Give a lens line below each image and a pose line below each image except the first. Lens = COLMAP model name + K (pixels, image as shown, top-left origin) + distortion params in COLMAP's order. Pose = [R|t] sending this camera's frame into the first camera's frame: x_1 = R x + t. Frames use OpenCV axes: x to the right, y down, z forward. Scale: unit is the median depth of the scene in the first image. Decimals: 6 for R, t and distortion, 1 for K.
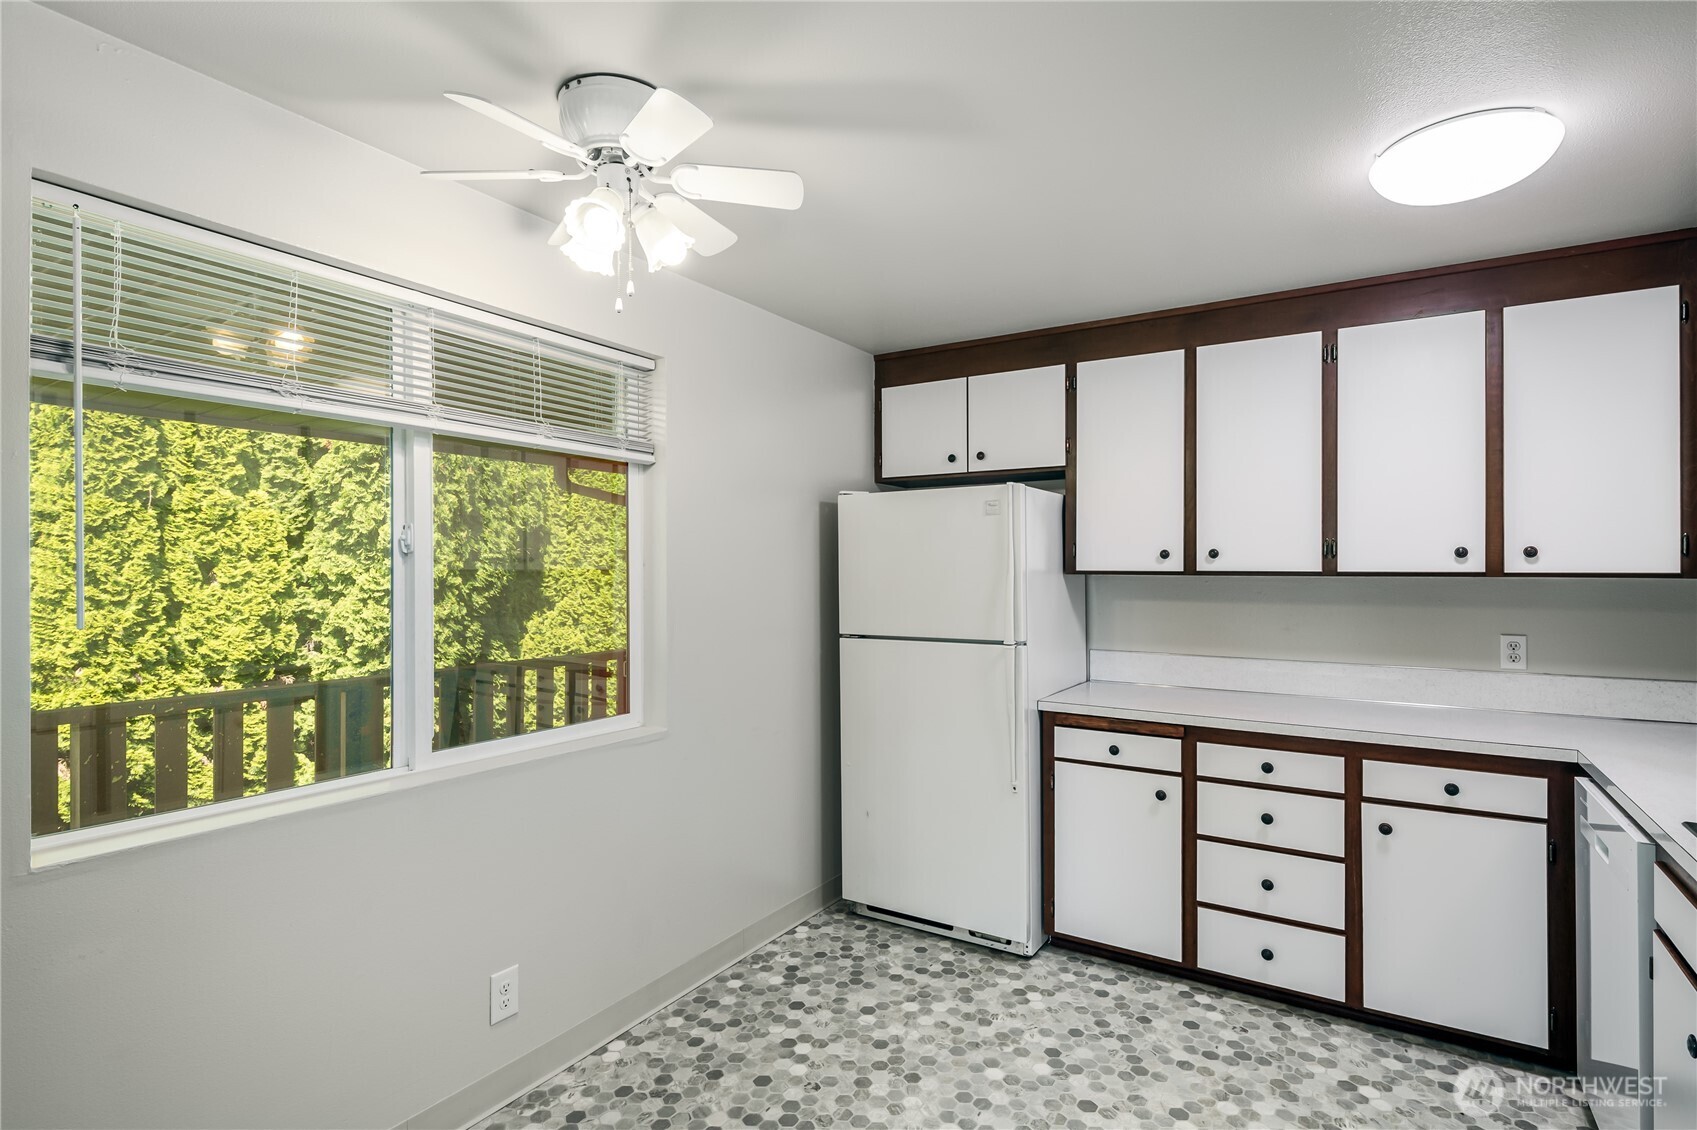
lens RADIAL K [[827.0, 0, 854.2], [0, 827.0, 569.4], [0, 0, 1]] dist [-0.002334, -0.004353]
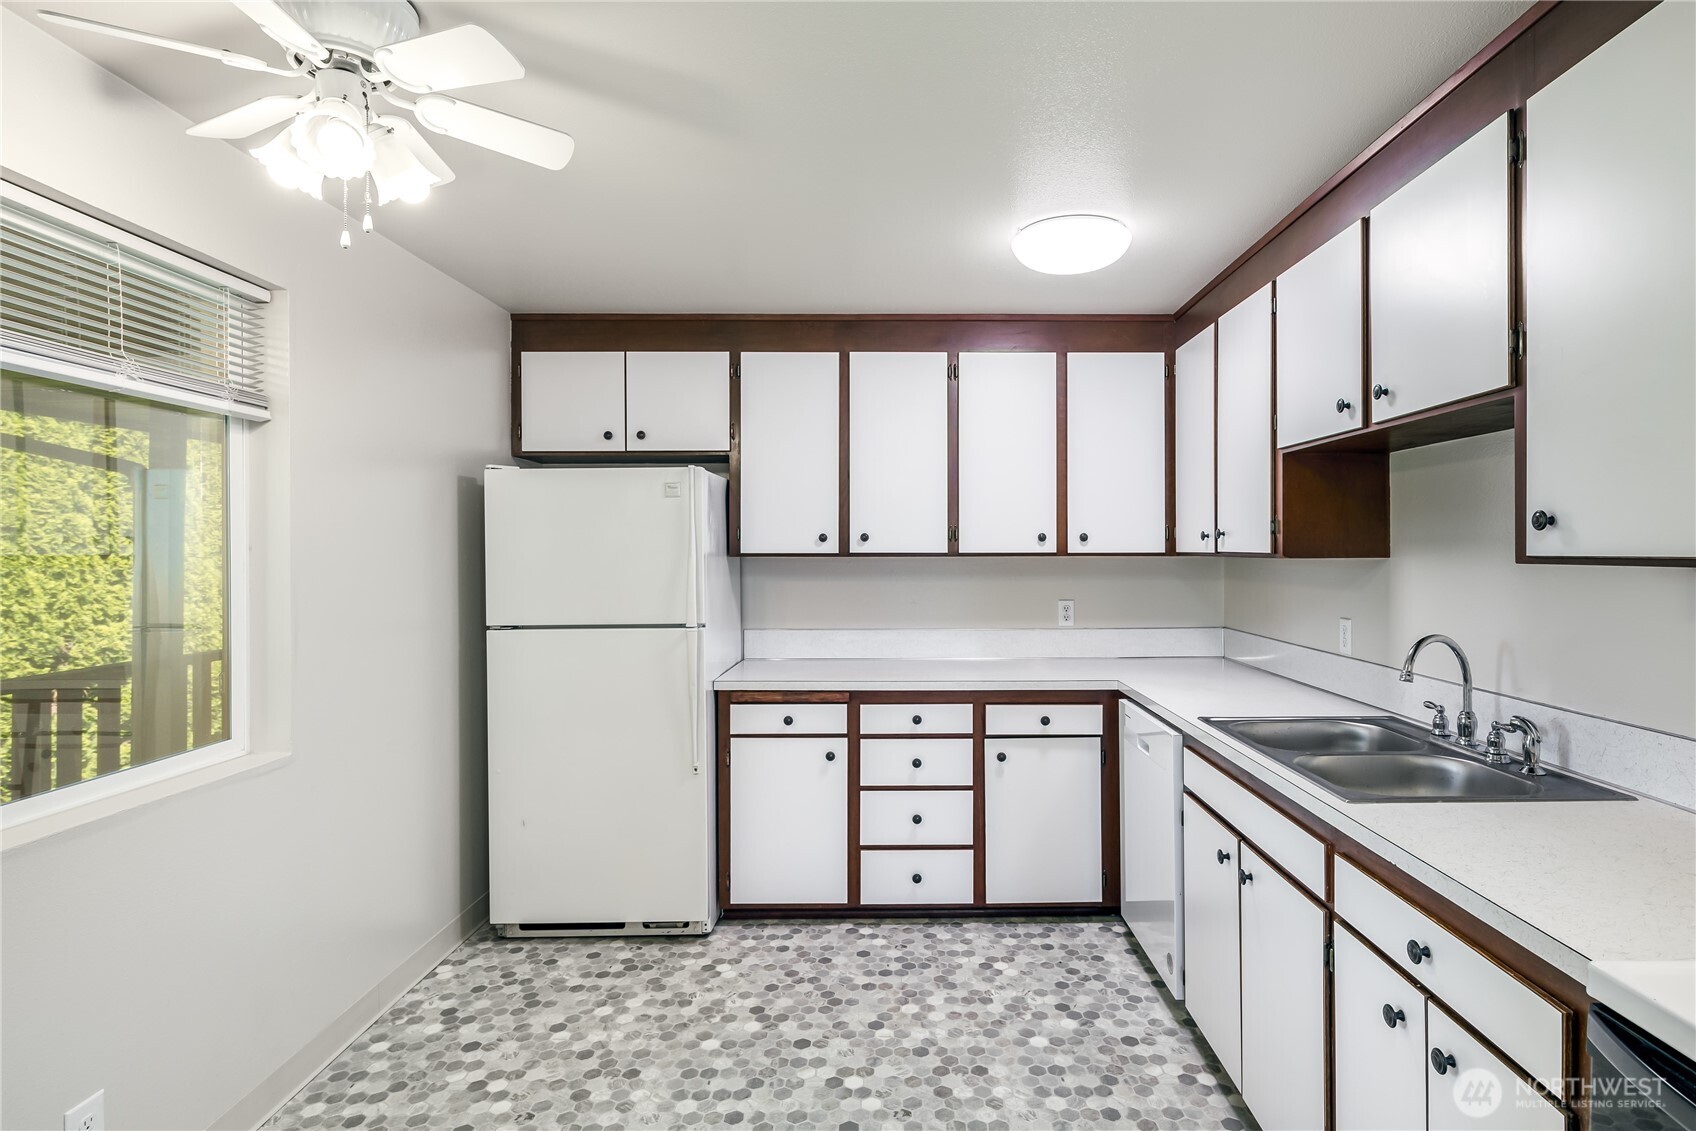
lens RADIAL K [[872.2, 0, 908.3], [0, 872.2, 556.7], [0, 0, 1]] dist [-0.006898, -0.002219]
pose [[0.838670, -0.007457, 0.544589, -0.161663], [0.004304, 0.999966, 0.007064, -0.000785], [-0.544623, -0.003580, 0.838673, -0.028743]]
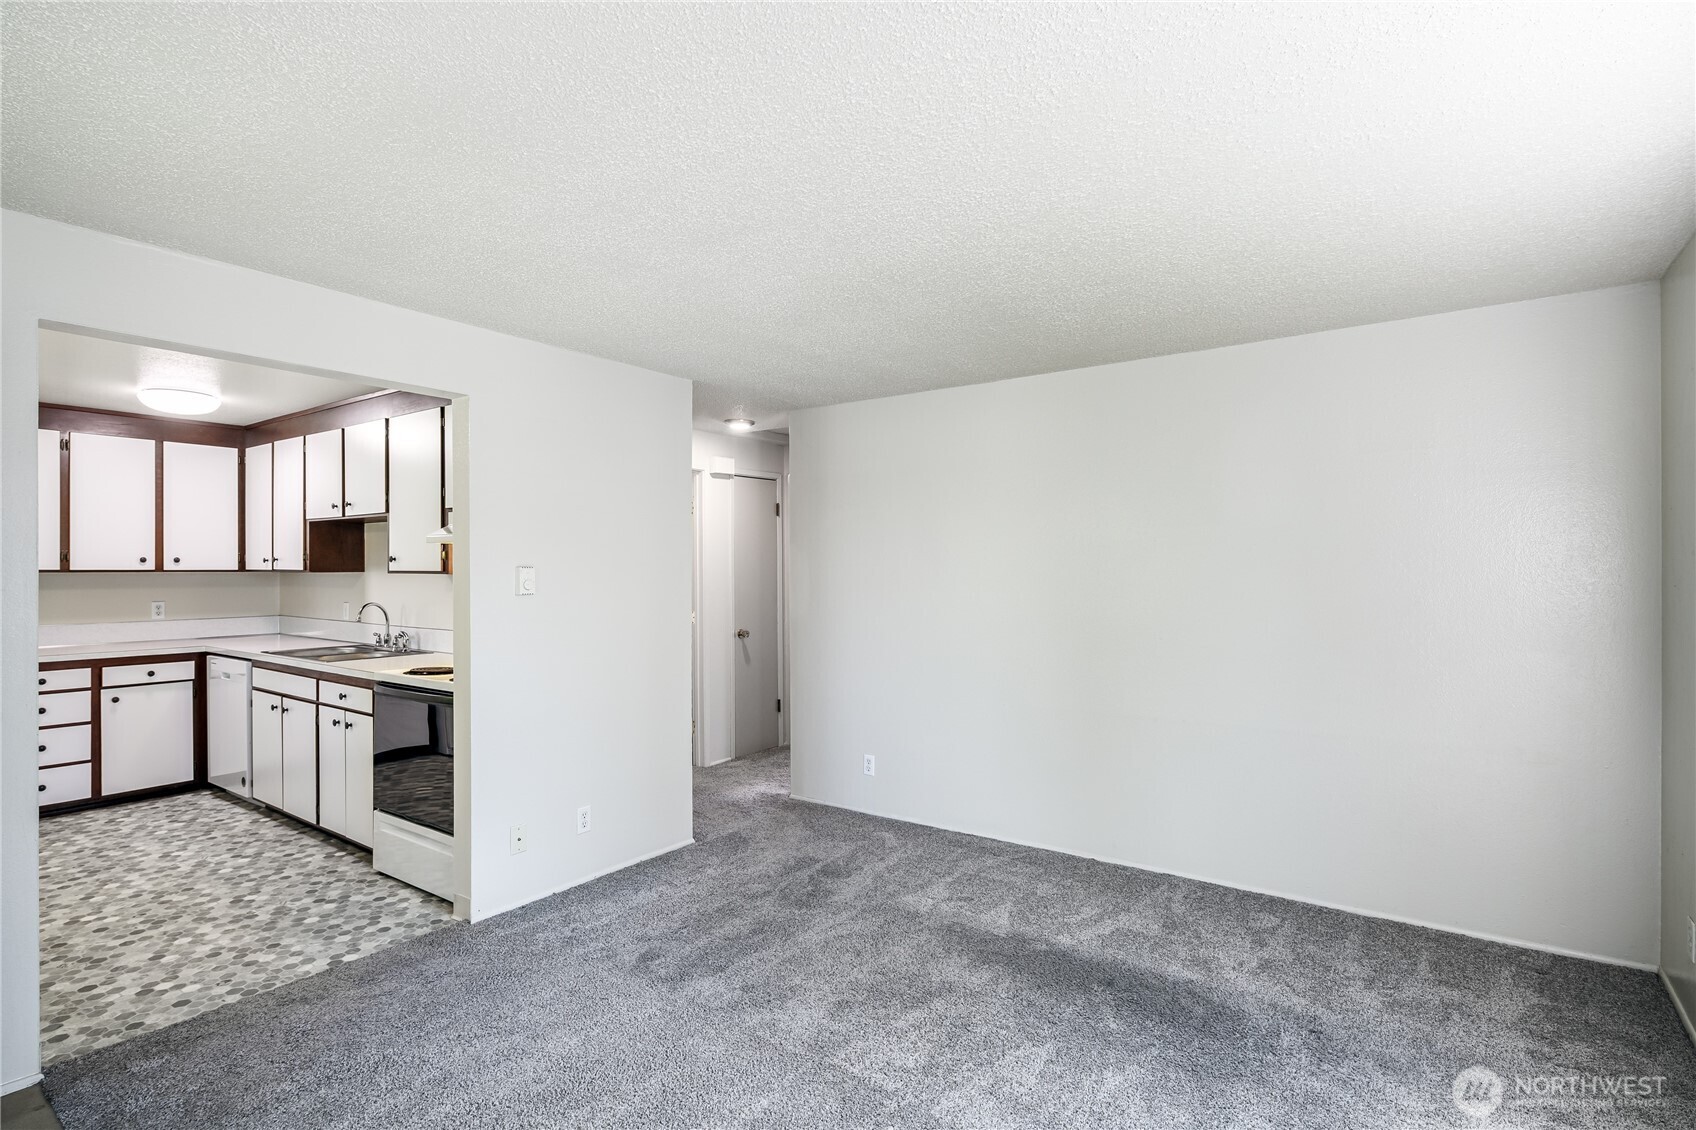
lens RADIAL K [[826.5, 0, 851.3], [0, 826.5, 562.4], [0, 0, 1]] dist [-0.002334, -0.004353]
pose [[0.051528, 0.005219, 0.998658, -1.013096], [-0.000313, 0.999986, -0.005210, -0.003861], [-0.998671, -0.000044, 0.051529, -0.705316]]
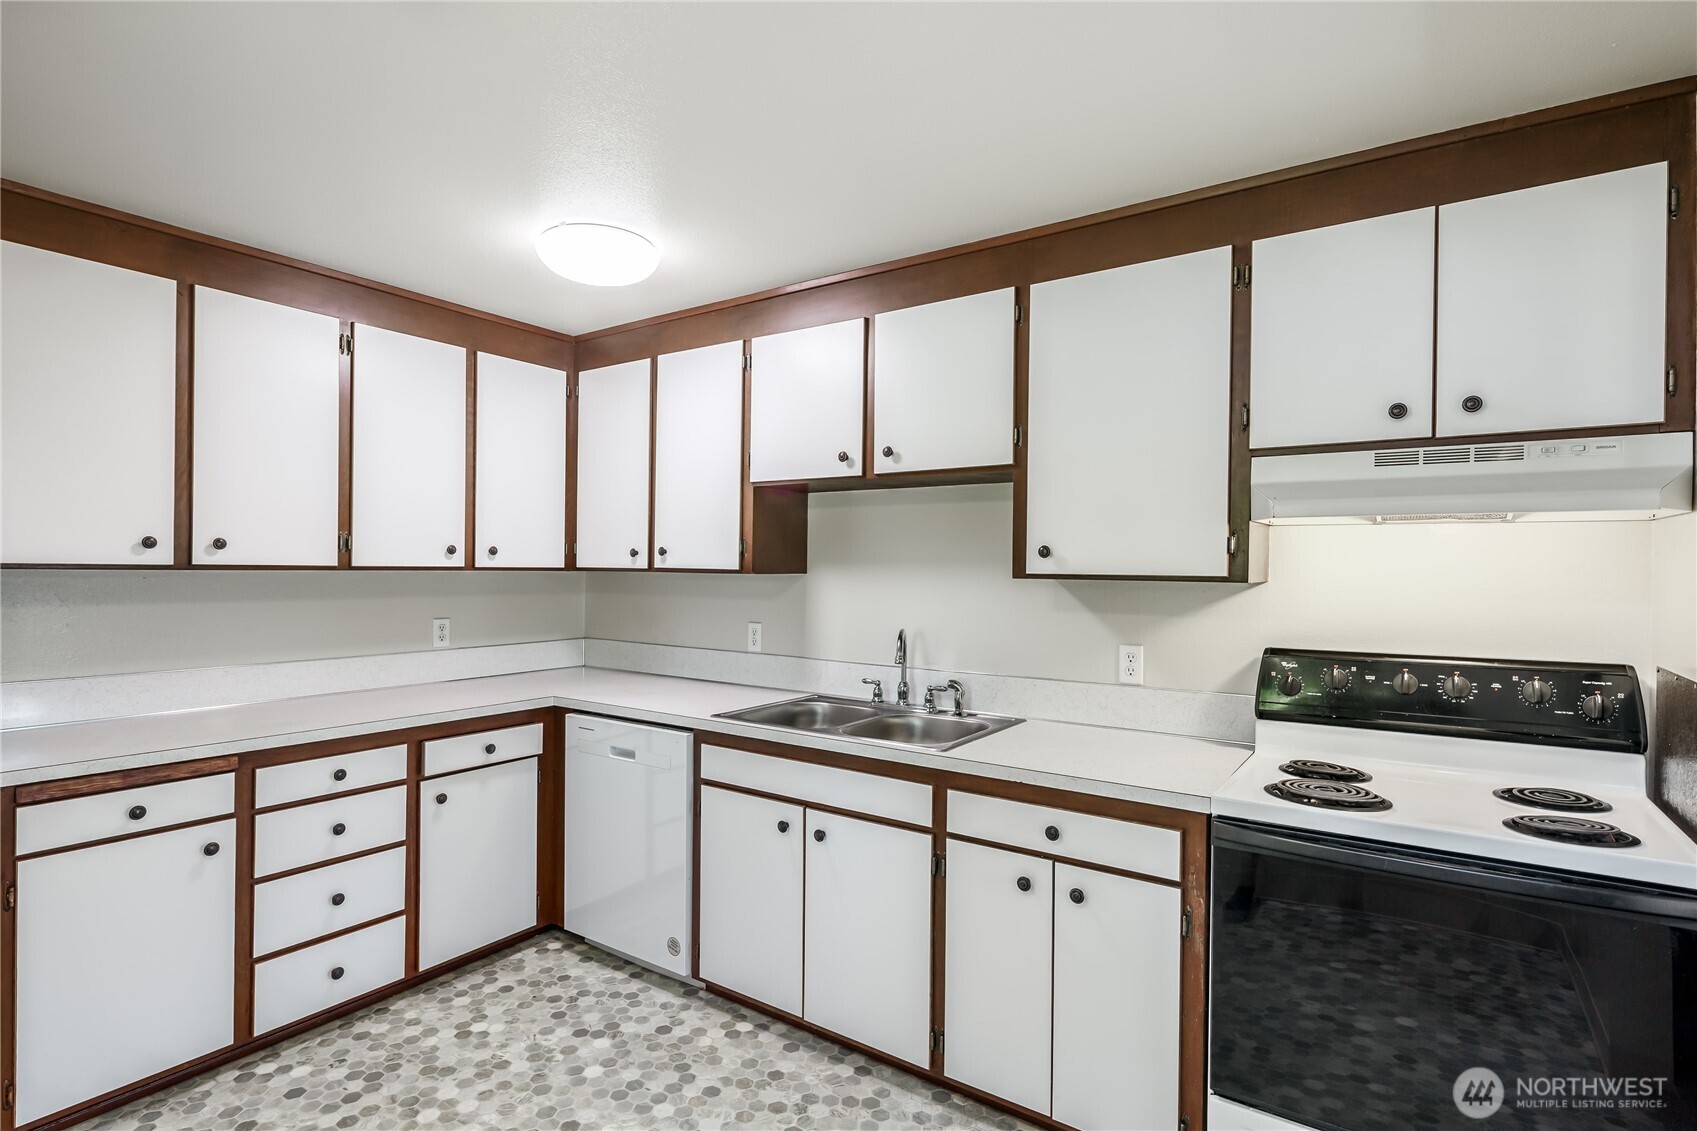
lens RADIAL K [[827.0, 0, 845.5], [0, 827.0, 584.1], [0, 0, 1]] dist [-0.002334, -0.004353]
pose [[0.049883, -0.020667, 0.998541, -0.353869], [-0.007798, 0.999747, 0.021081, -0.000889], [-0.998725, -0.008838, 0.049709, 0.336885]]
